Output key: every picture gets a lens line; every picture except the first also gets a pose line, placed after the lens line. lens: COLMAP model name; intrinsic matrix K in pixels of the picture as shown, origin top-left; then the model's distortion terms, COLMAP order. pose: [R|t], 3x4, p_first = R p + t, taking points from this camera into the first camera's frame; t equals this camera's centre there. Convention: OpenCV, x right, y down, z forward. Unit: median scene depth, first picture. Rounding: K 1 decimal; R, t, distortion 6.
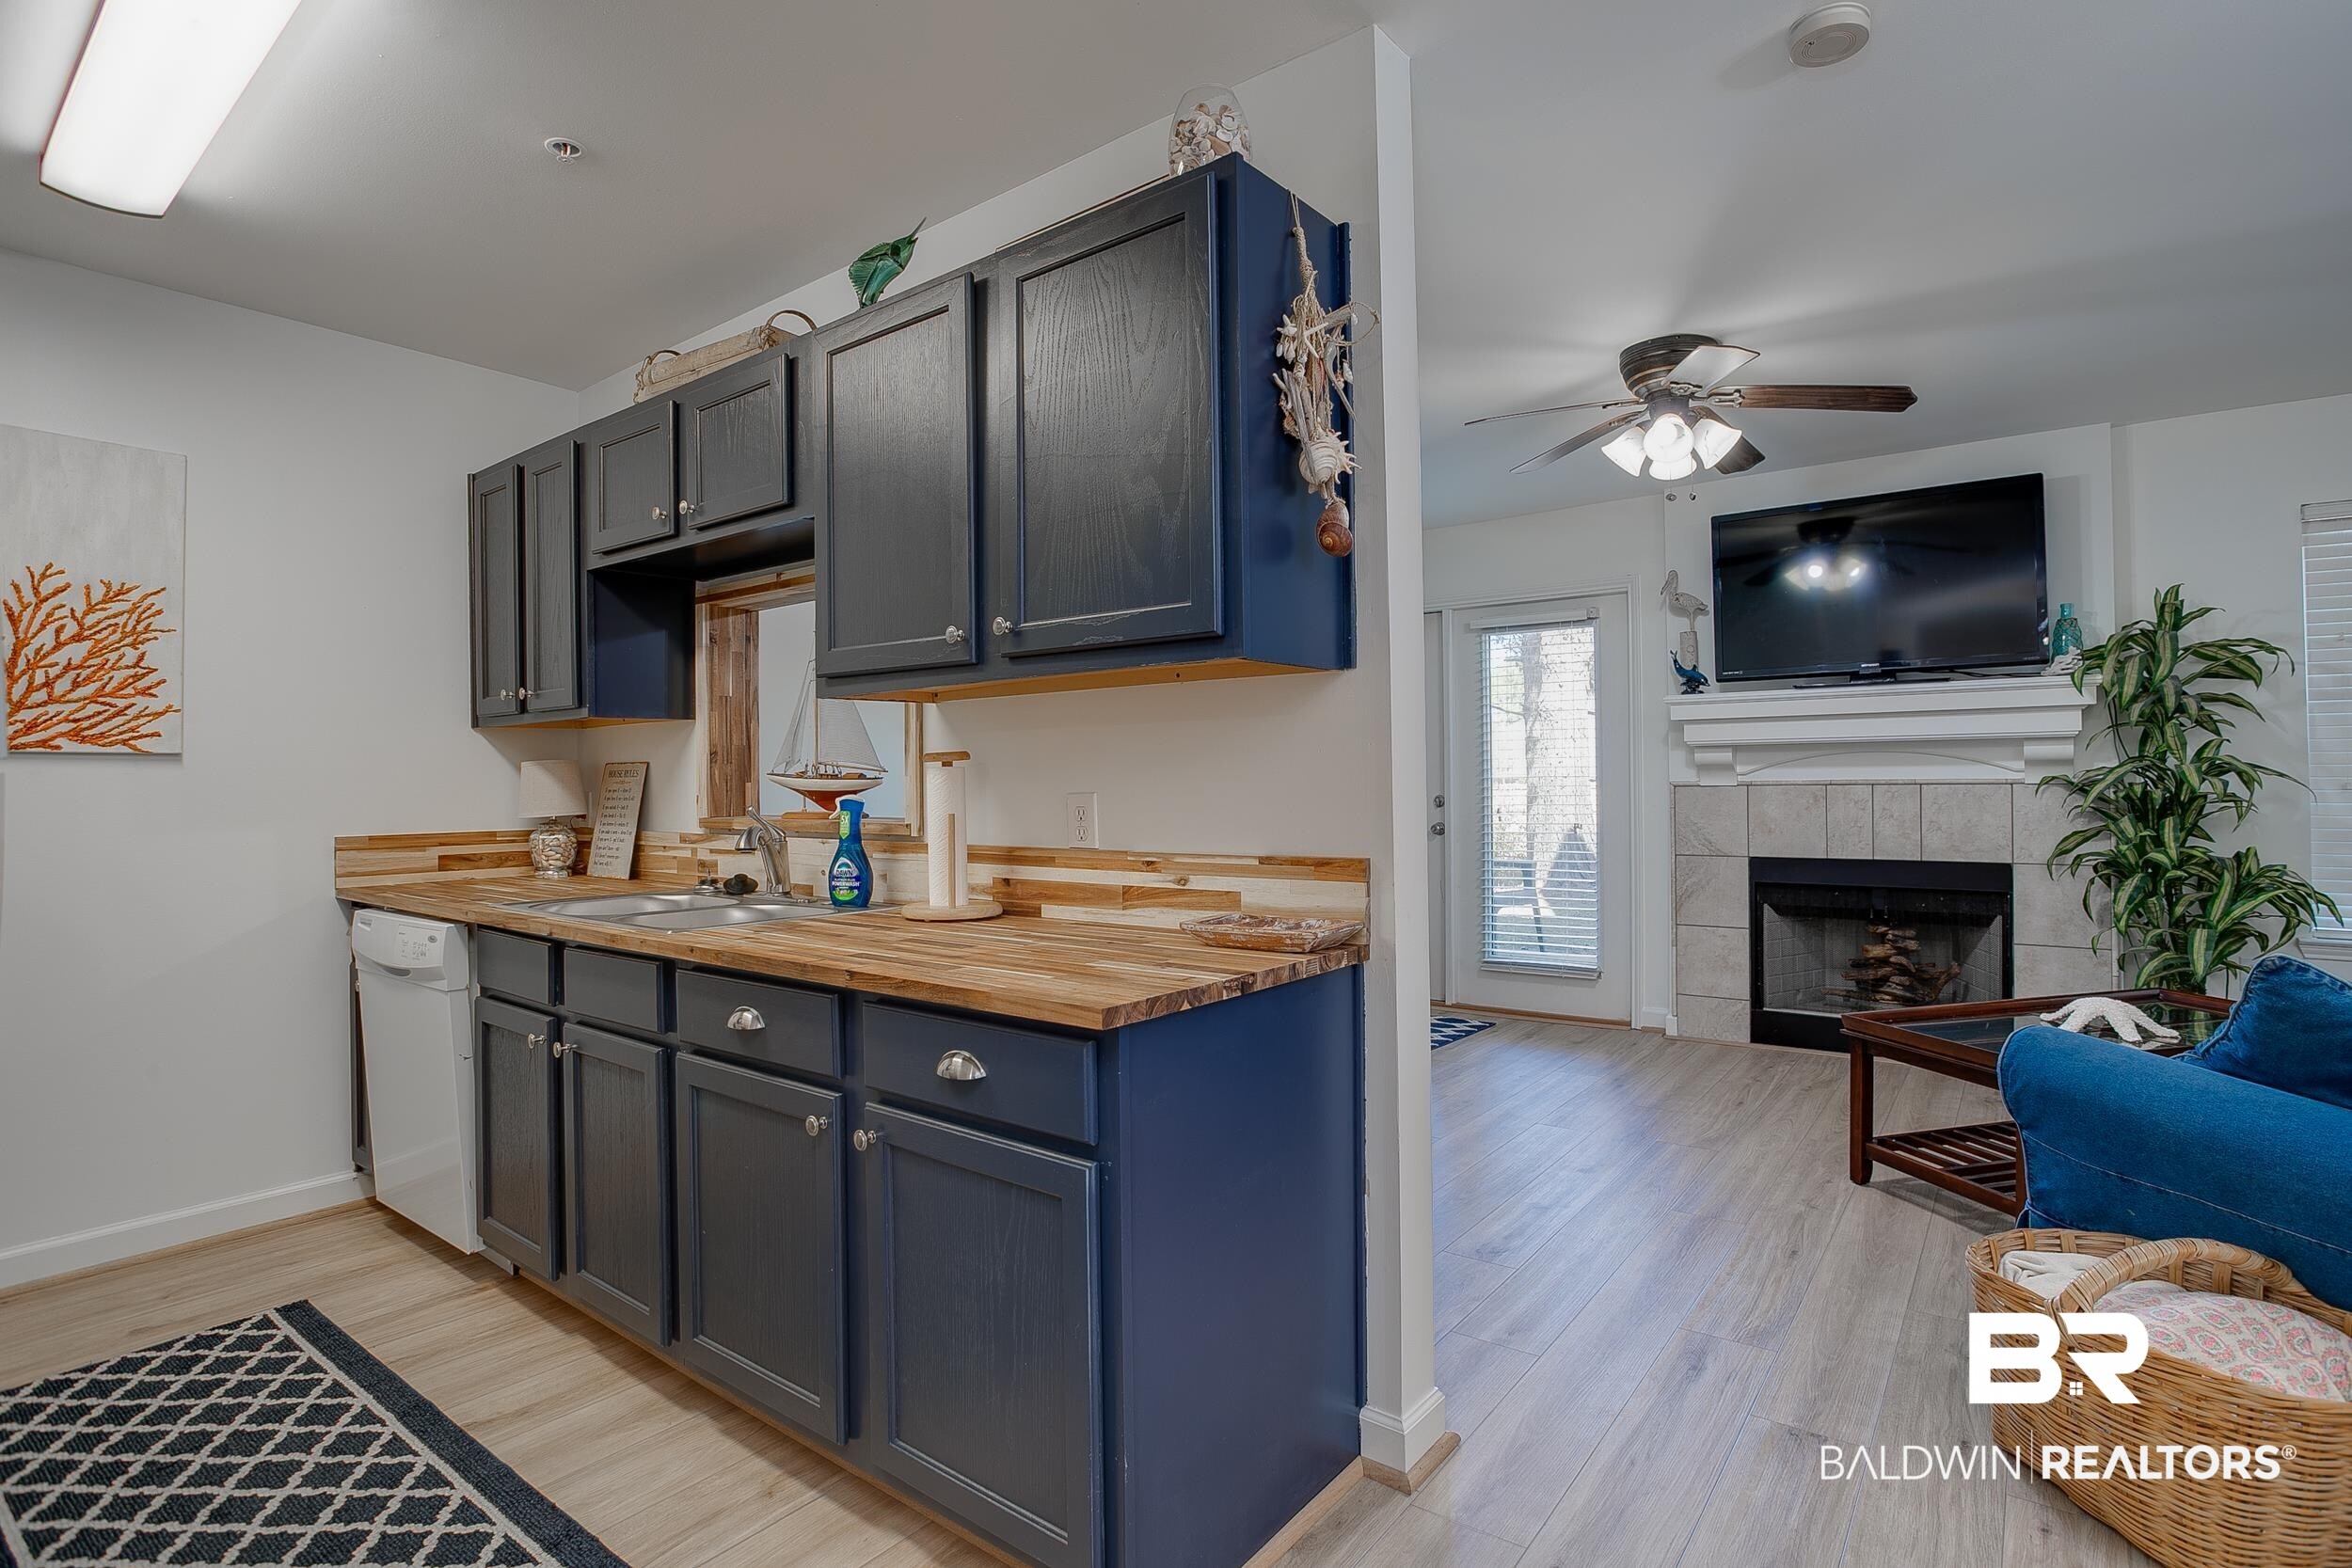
lens RADIAL K [[1149.7, 0, 1209.7], [0, 1149.7, 771.0], [0, 0, 1]] dist [-0.055244, 0.017238]
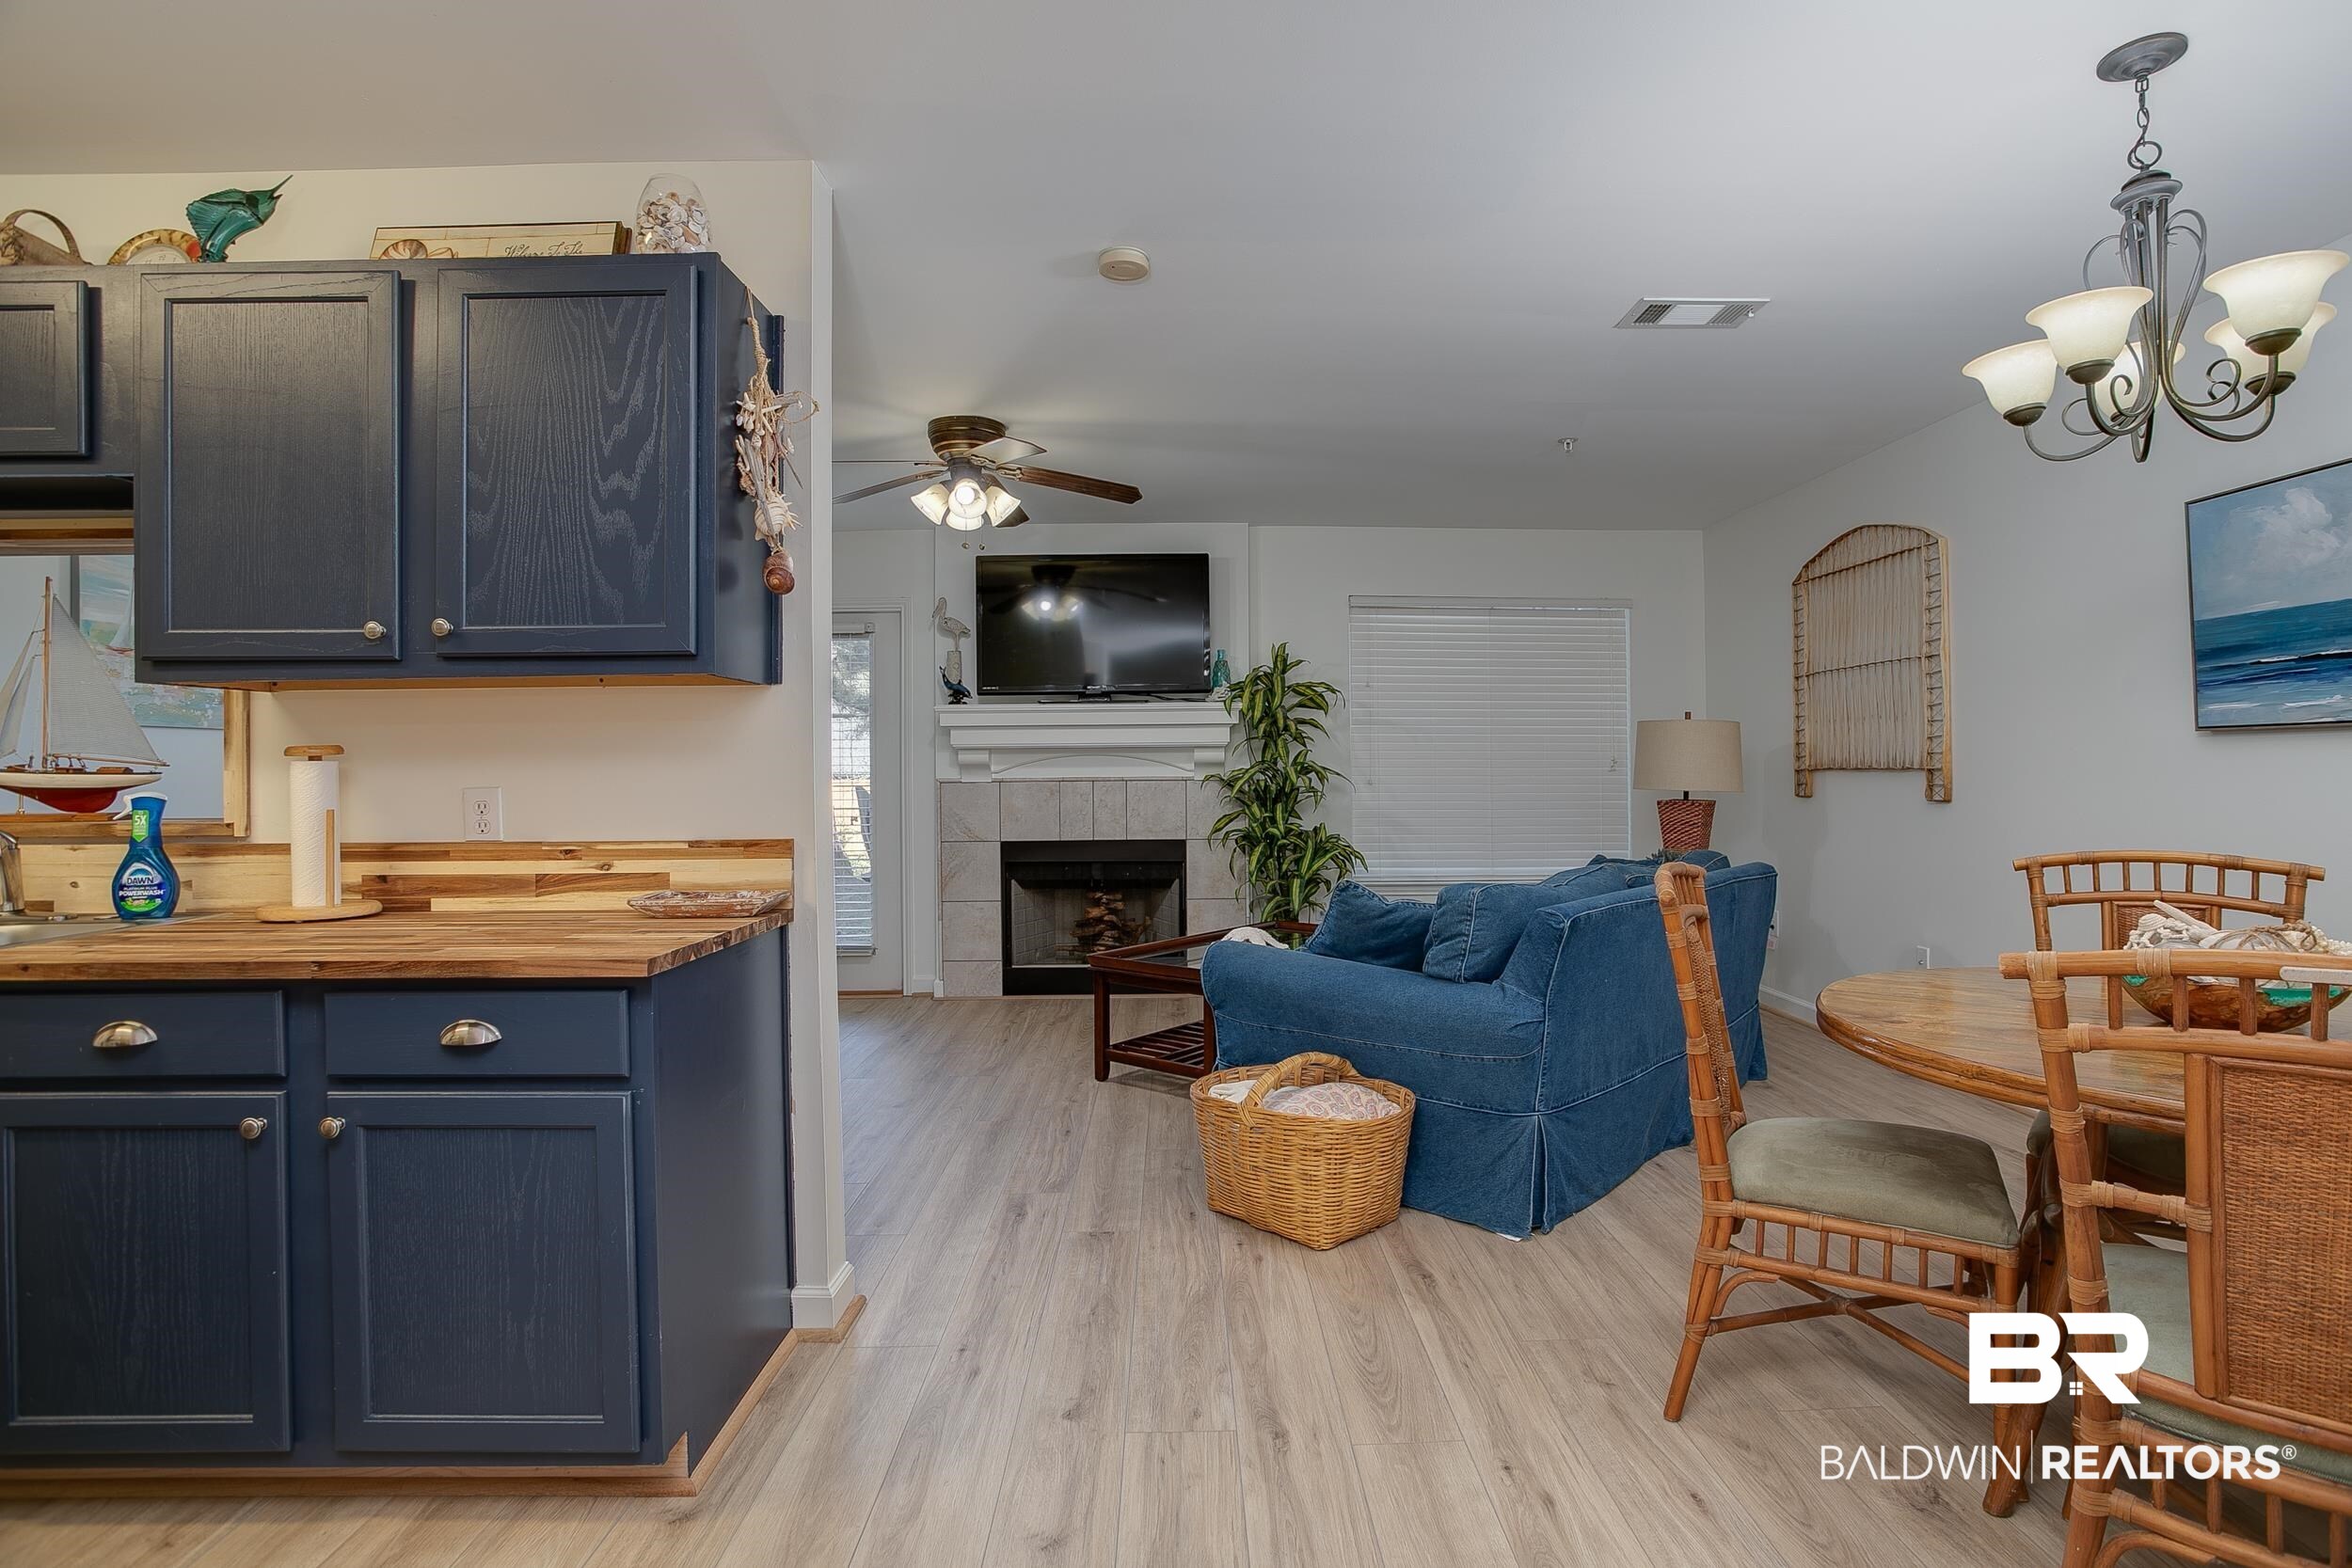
lens RADIAL K [[1155.5, 0, 1213.5], [0, 1155.5, 771.3], [0, 0, 1]] dist [-0.070114, 0.027692]
pose [[0.783403, 0.004109, 0.621500, -0.188371], [-0.005058, 0.999987, -0.000235, 0.001159], [-0.621493, -0.002959, 0.783414, -0.166577]]
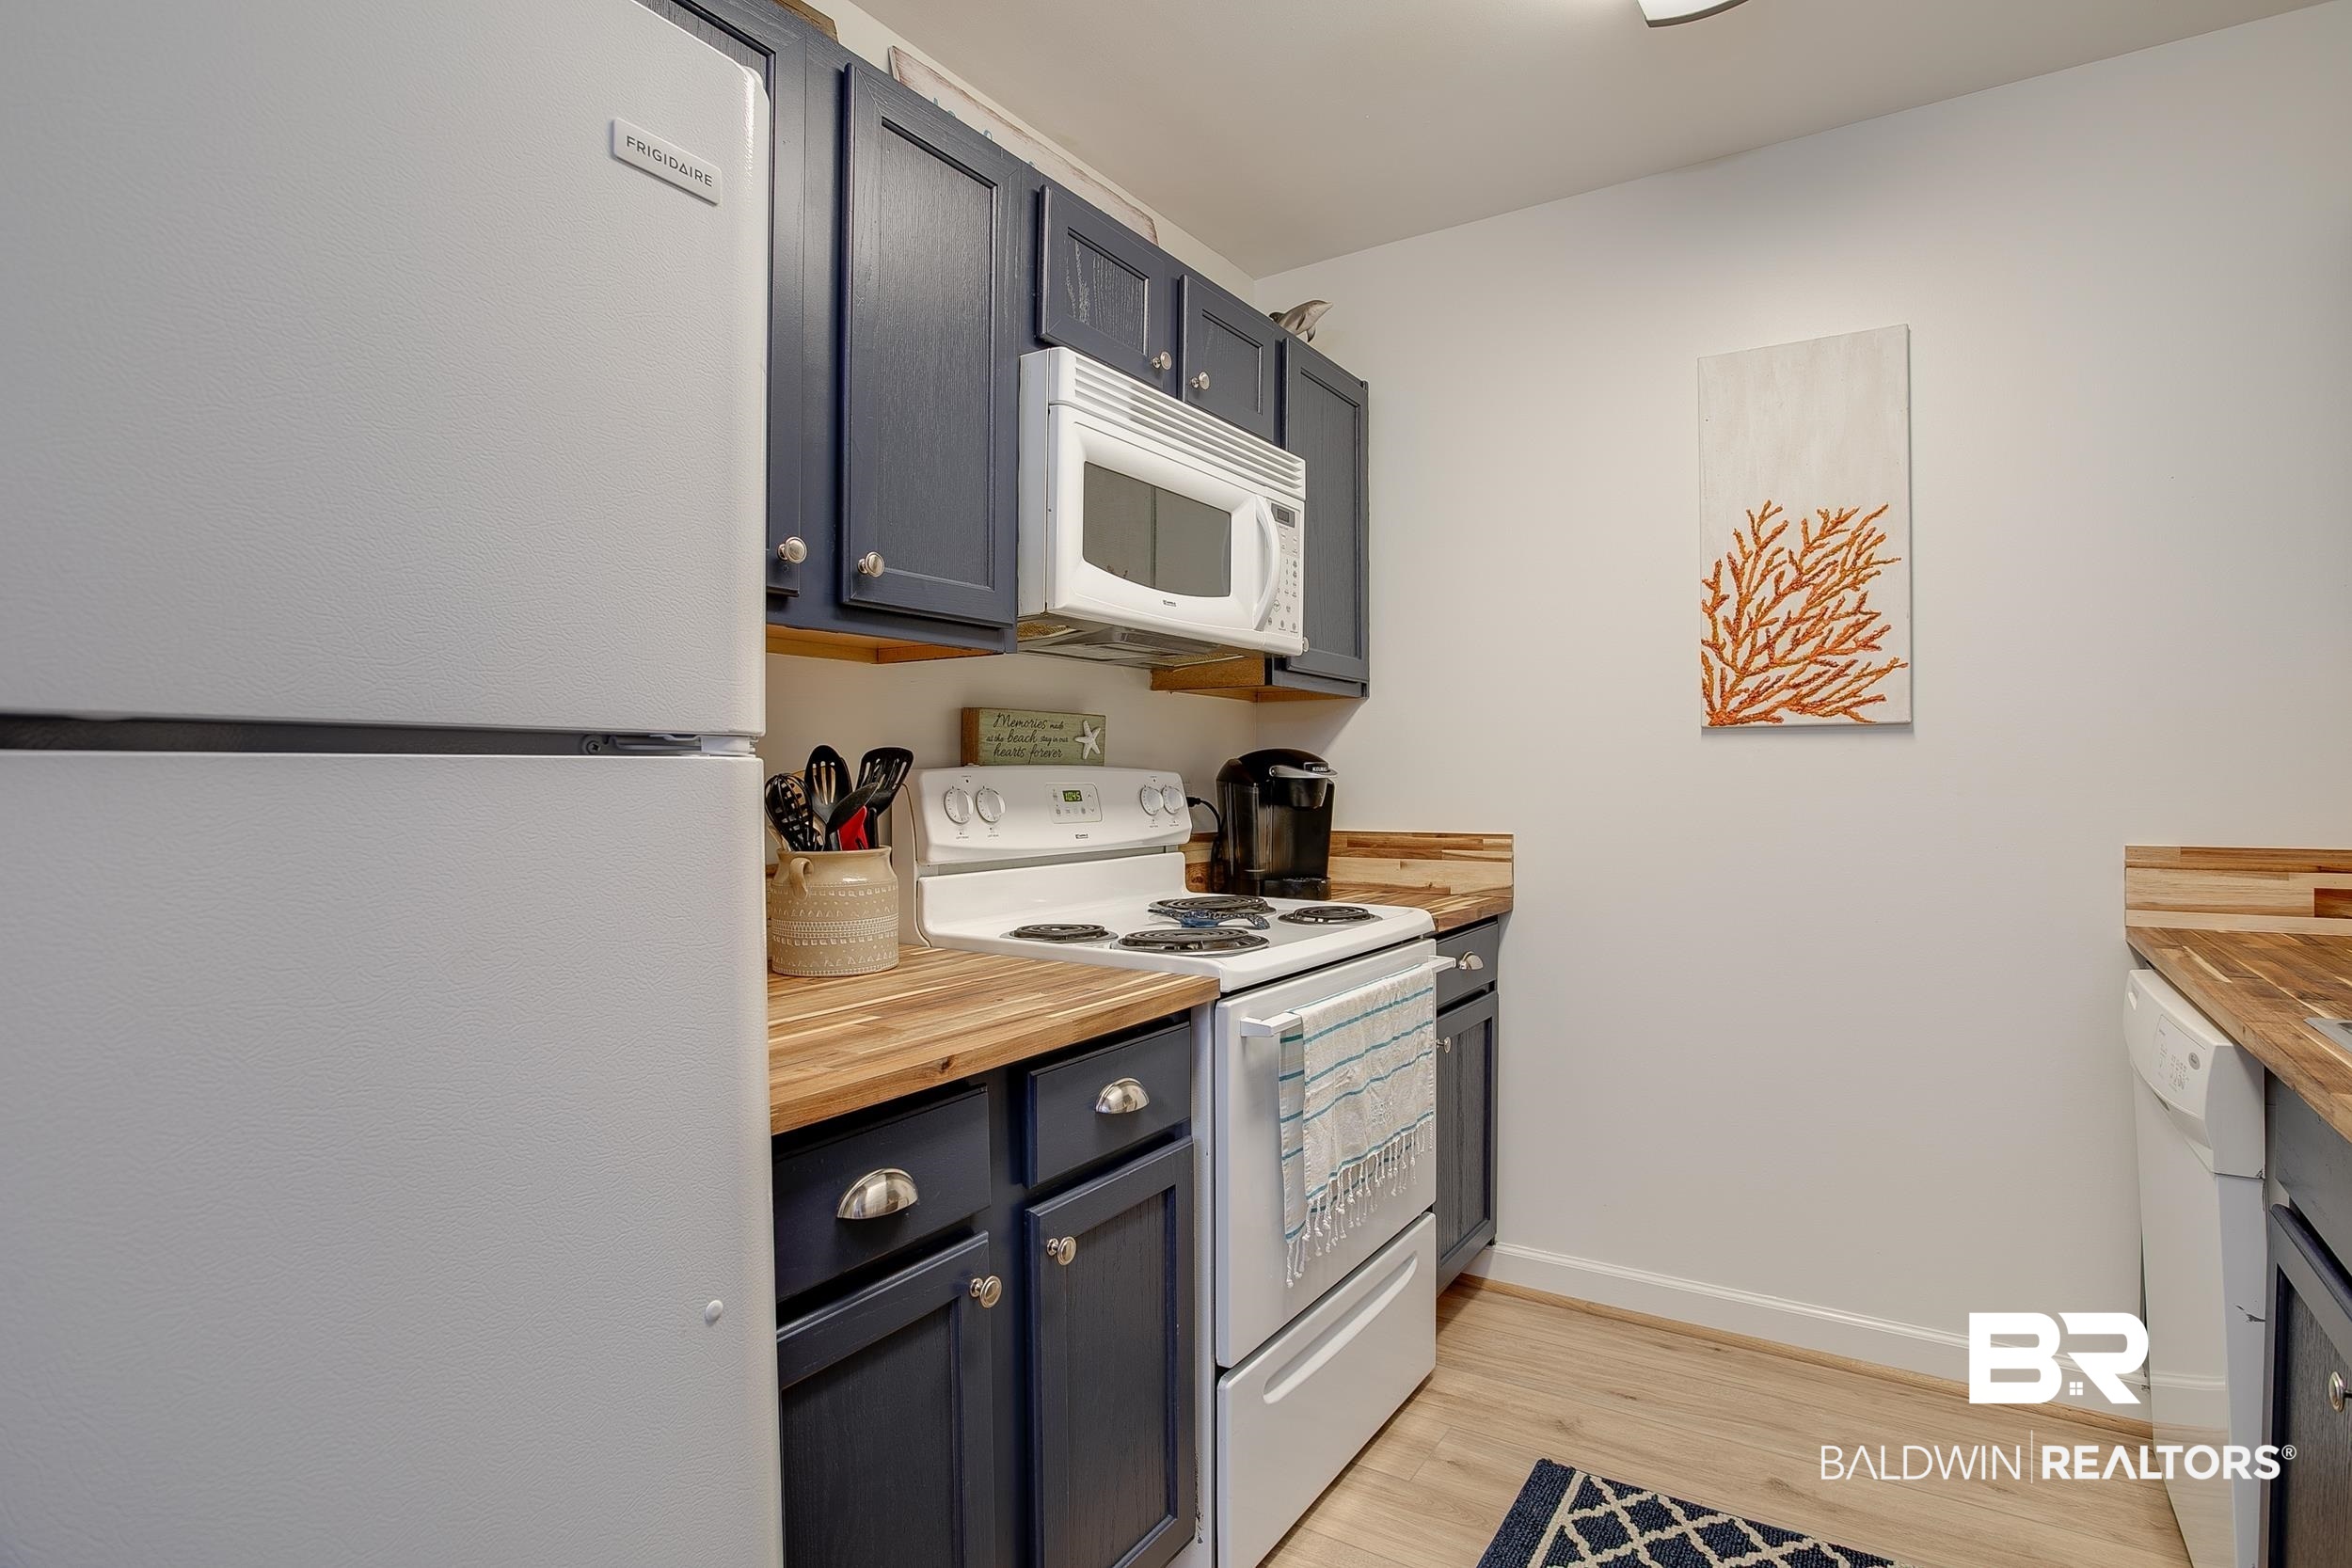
lens RADIAL K [[1155.5, 0, 1213.5], [0, 1155.5, 771.3], [0, 0, 1]] dist [-0.070114, 0.027692]
pose [[0.063782, 0.007815, -0.997933, -0.202142], [0.014027, 0.999864, 0.008726, 0.004197], [0.997865, -0.014554, 0.063664, 0.495443]]
